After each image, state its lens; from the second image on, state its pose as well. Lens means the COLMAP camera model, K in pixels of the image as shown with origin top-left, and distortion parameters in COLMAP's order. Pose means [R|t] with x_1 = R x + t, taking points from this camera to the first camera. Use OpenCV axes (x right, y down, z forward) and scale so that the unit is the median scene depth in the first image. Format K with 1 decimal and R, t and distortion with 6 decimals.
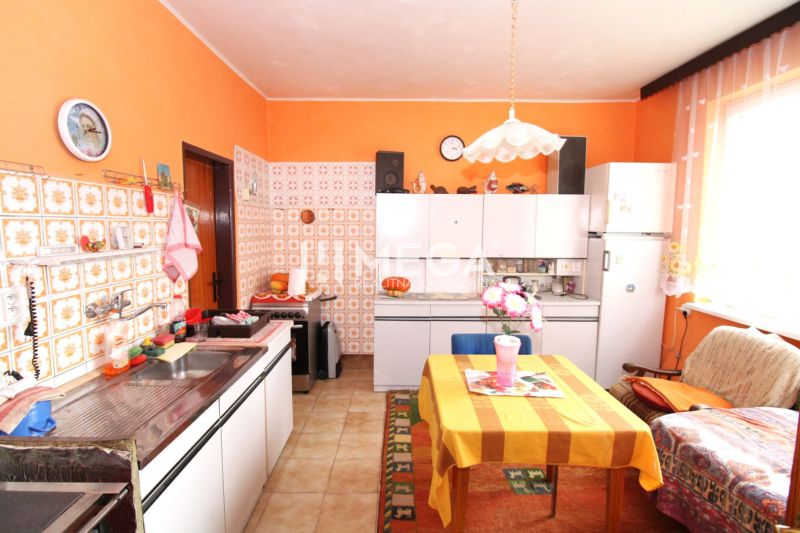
lens RADIAL K [[366.6, 0, 403.0], [0, 366.6, 257.2], [0, 0, 1]] dist [0.005498, -0.013256]
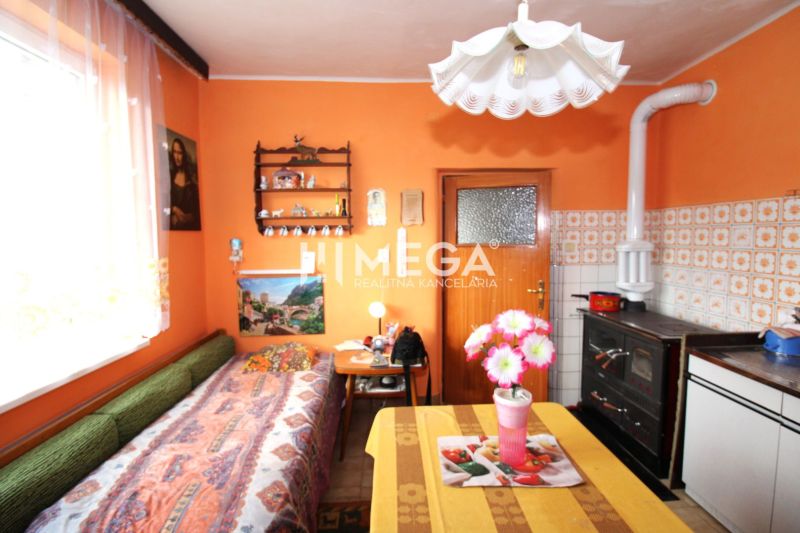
lens RADIAL K [[366.6, 0, 403.0], [0, 366.6, 257.2], [0, 0, 1]] dist [0.005498, -0.013256]
pose [[-0.999341, 0.004680, -0.036005, 0.484591], [-0.000501, 0.989787, 0.142554, -0.115254], [0.036304, 0.142478, -0.989132, 1.546316]]
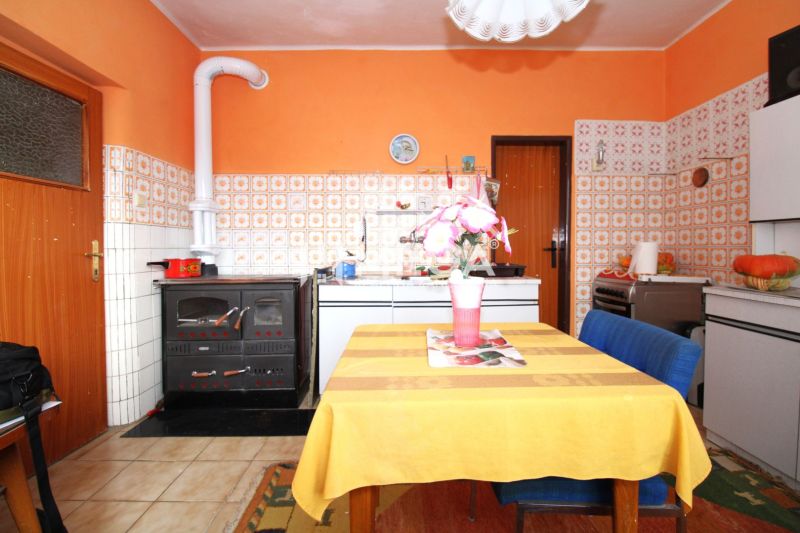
lens RADIAL K [[366.6, 0, 403.0], [0, 366.6, 257.2], [0, 0, 1]] dist [0.005498, -0.013256]
pose [[0.010080, 0.016349, -0.999816, 0.931597], [-0.083471, 0.996390, 0.015452, 0.173519], [0.996459, 0.083300, 0.011408, 0.825173]]
